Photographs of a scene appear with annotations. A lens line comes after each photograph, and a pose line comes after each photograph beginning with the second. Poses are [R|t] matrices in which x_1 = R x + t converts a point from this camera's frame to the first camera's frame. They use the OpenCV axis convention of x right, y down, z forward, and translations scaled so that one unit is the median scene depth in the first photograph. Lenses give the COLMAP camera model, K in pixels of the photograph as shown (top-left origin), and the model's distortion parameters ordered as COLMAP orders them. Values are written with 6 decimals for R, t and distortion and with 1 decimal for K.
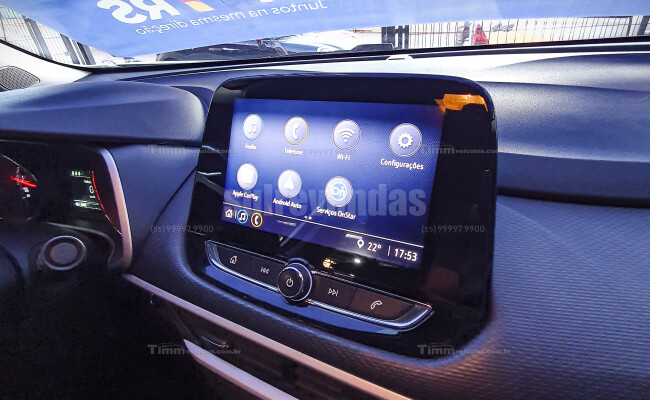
lens RADIAL K [[347.1, 0, 335.6], [0, 347.1, 200.2], [0, 0, 1]] dist [0.015842, -0.011860]
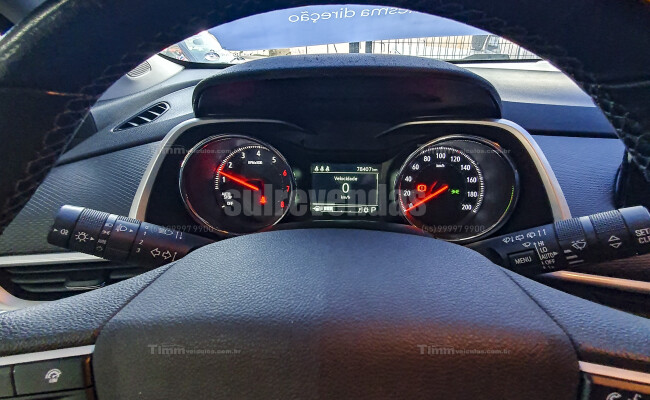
lens RADIAL K [[347.1, 0, 335.6], [0, 347.1, 200.2], [0, 0, 1]] dist [0.015842, -0.011860]
pose [[0.974629, -0.034419, 0.221166, -1.456089], [0.055514, 0.994404, -0.089884, 0.107365], [-0.216835, 0.099882, 0.971085, 0.393852]]
